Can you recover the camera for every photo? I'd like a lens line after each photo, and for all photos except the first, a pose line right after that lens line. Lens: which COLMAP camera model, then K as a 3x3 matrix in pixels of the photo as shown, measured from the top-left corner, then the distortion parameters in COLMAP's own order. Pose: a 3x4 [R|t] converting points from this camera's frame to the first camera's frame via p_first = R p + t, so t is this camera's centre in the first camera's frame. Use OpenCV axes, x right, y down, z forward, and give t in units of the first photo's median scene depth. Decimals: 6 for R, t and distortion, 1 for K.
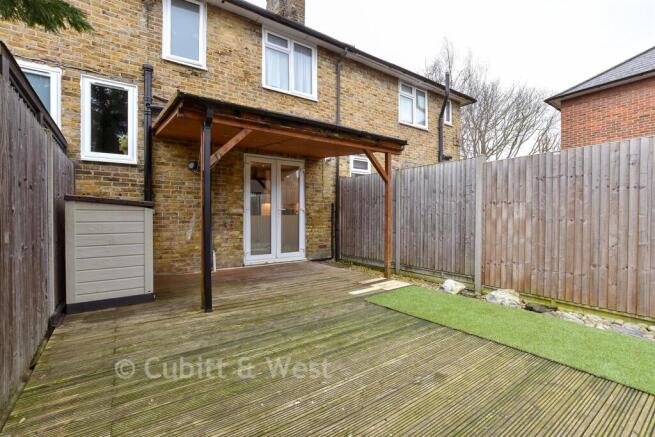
lens RADIAL K [[284.1, 0, 326.3], [0, 284.1, 217.7], [0, 0, 1]] dist [-0.000552, 0.000002]
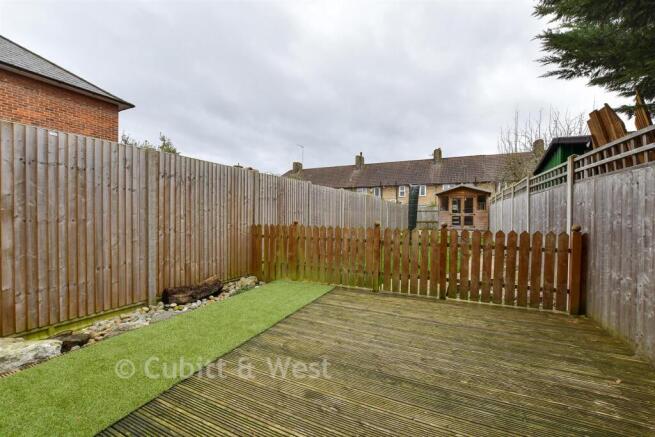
lens RADIAL K [[284.1, 0, 327.1], [0, 284.1, 220.5], [0, 0, 1]] dist [-0.000552, 0.000002]
pose [[-0.483462, -0.020799, 0.875118, -0.232273], [-0.001937, 0.999741, 0.022690, -0.011962], [-0.875363, 0.009275, -0.483377, 0.785905]]
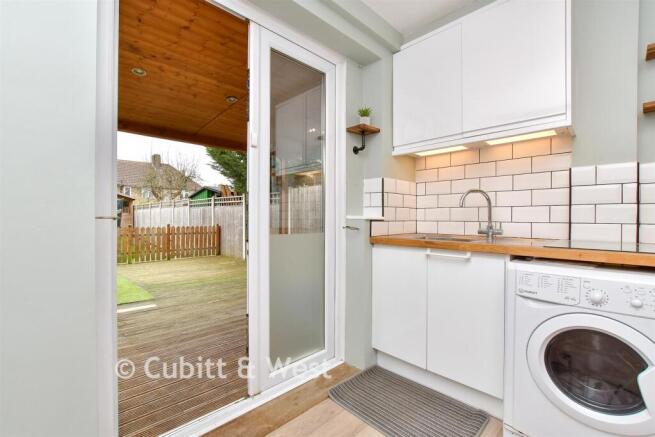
lens RADIAL K [[284.1, 0, 329.5], [0, 284.1, 219.3], [0, 0, 1]] dist [-0.000552, 0.000002]
pose [[-0.987253, -0.005097, -0.159078, -0.313082], [-0.007205, 0.999894, 0.012681, -0.029936], [0.158996, 0.013666, -0.987185, 1.495853]]
